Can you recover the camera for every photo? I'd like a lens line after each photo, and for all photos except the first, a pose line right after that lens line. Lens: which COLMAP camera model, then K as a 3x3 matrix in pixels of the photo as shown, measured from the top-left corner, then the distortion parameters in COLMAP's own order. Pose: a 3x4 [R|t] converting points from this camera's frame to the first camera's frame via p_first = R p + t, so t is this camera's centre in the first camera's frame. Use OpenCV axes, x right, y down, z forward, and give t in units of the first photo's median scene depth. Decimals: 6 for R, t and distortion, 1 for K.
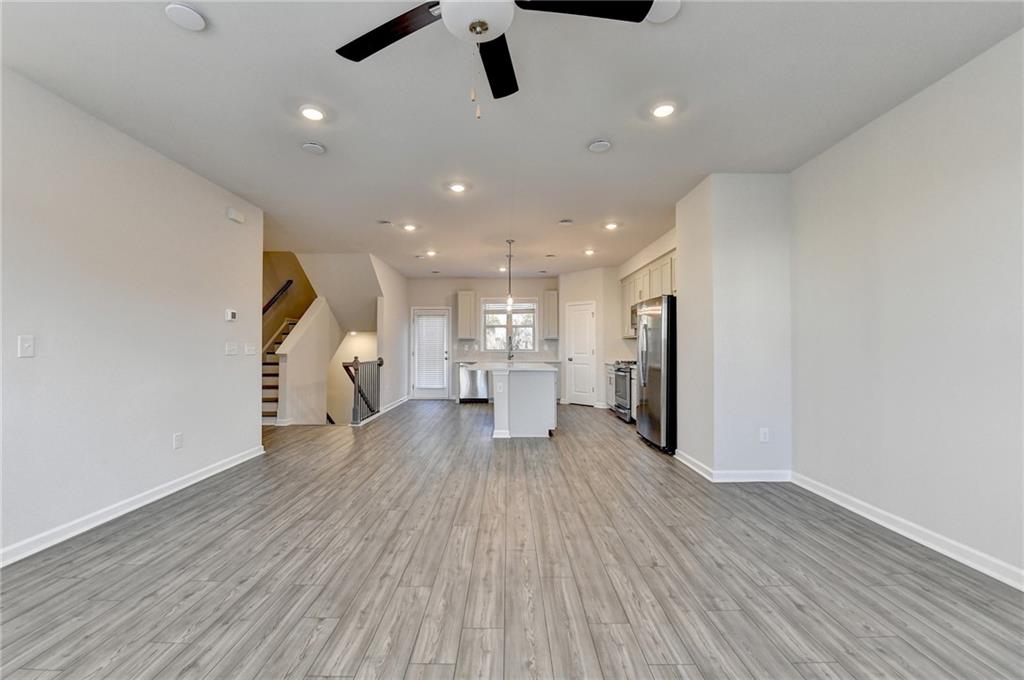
lens RADIAL K [[415.1, 0, 505.1], [0, 415.1, 340.7], [0, 0, 1]] dist [-0.014983, -0.002164]
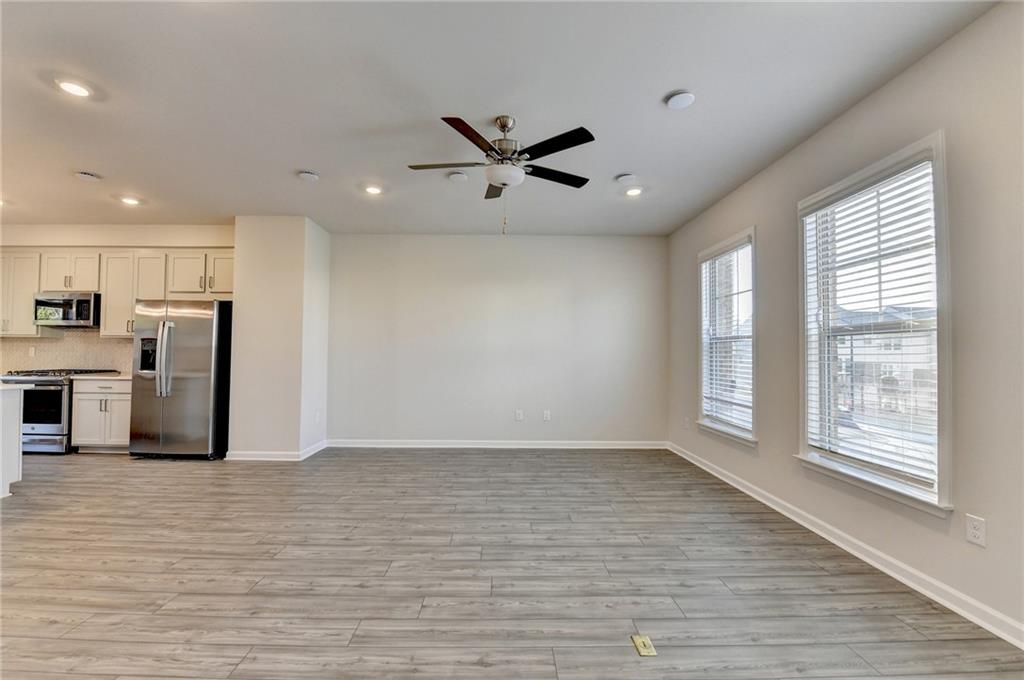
lens RADIAL K [[416.7, 0, 509.4], [0, 416.7, 346.6], [0, 0, 1]] dist [-0.025978, -0.000105]
pose [[-0.037943, 0.019946, 0.999081, -0.841074], [-0.024169, 0.999490, -0.020872, 0.007051], [-0.998988, -0.024939, -0.037441, 0.451689]]
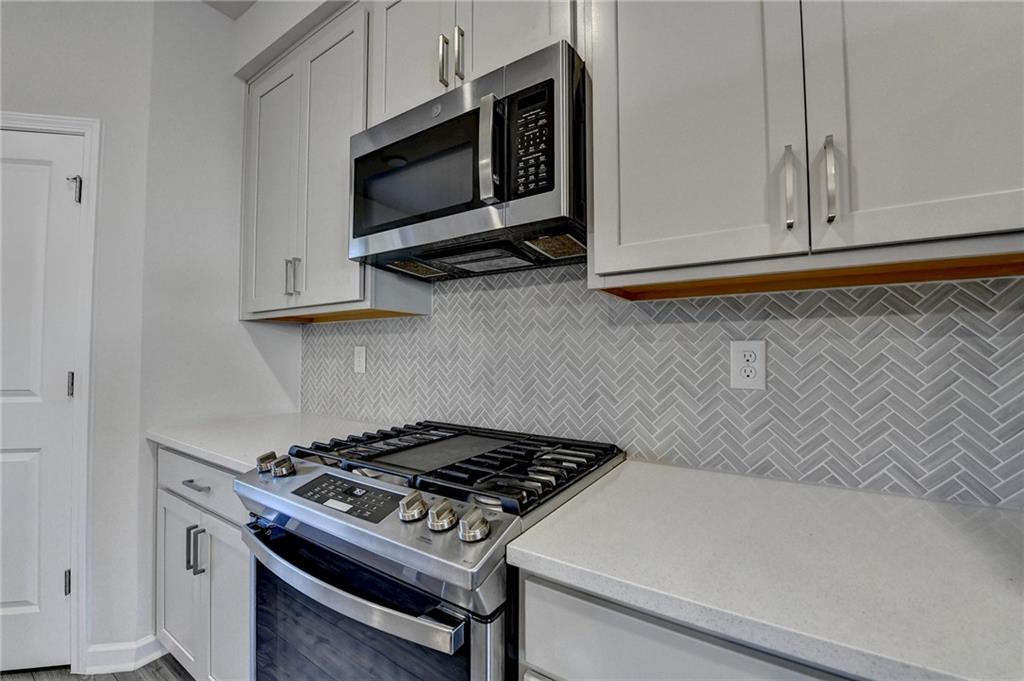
lens RADIAL K [[411.6, 0, 502.6], [0, 411.6, 342.5], [0, 0, 1]] dist [-0.014252, -0.003006]
pose [[0.552522, 0.021928, 0.833210, 0.421464], [-0.013182, 0.999759, -0.017570, 0.022460], [-0.833394, -0.001275, 0.552678, 1.778635]]
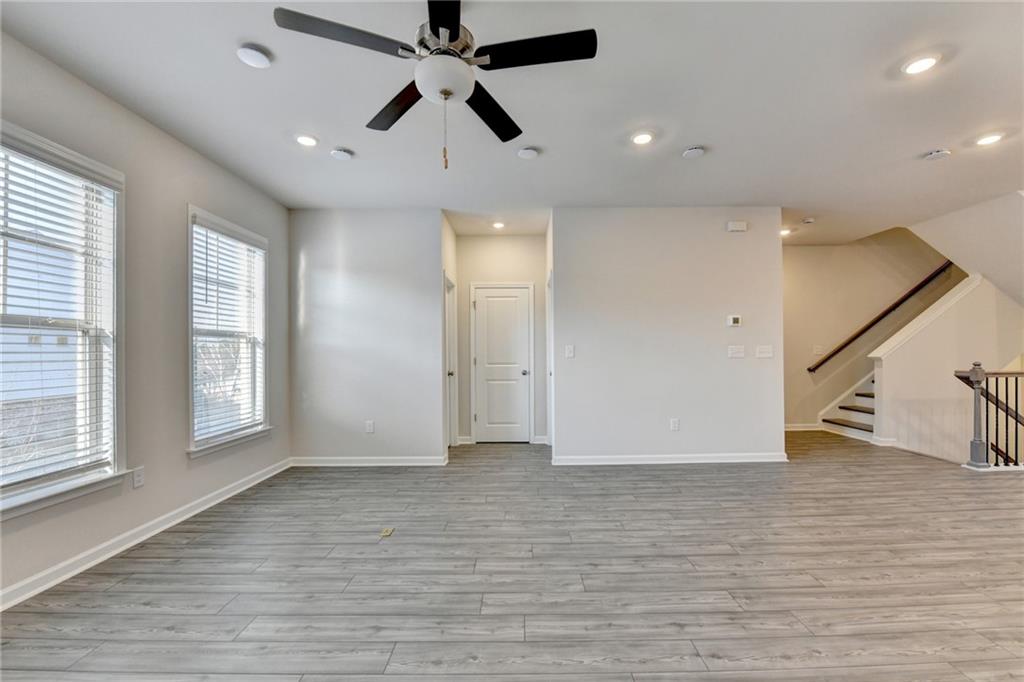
lens RADIAL K [[416.7, 0, 509.4], [0, 416.7, 347.6], [0, 0, 1]] dist [-0.025978, -0.000105]
pose [[-0.003345, -0.010965, -0.999934, 0.512119], [0.024631, 0.999636, -0.011044, 0.007184], [0.999691, -0.024666, -0.003073, 0.515341]]
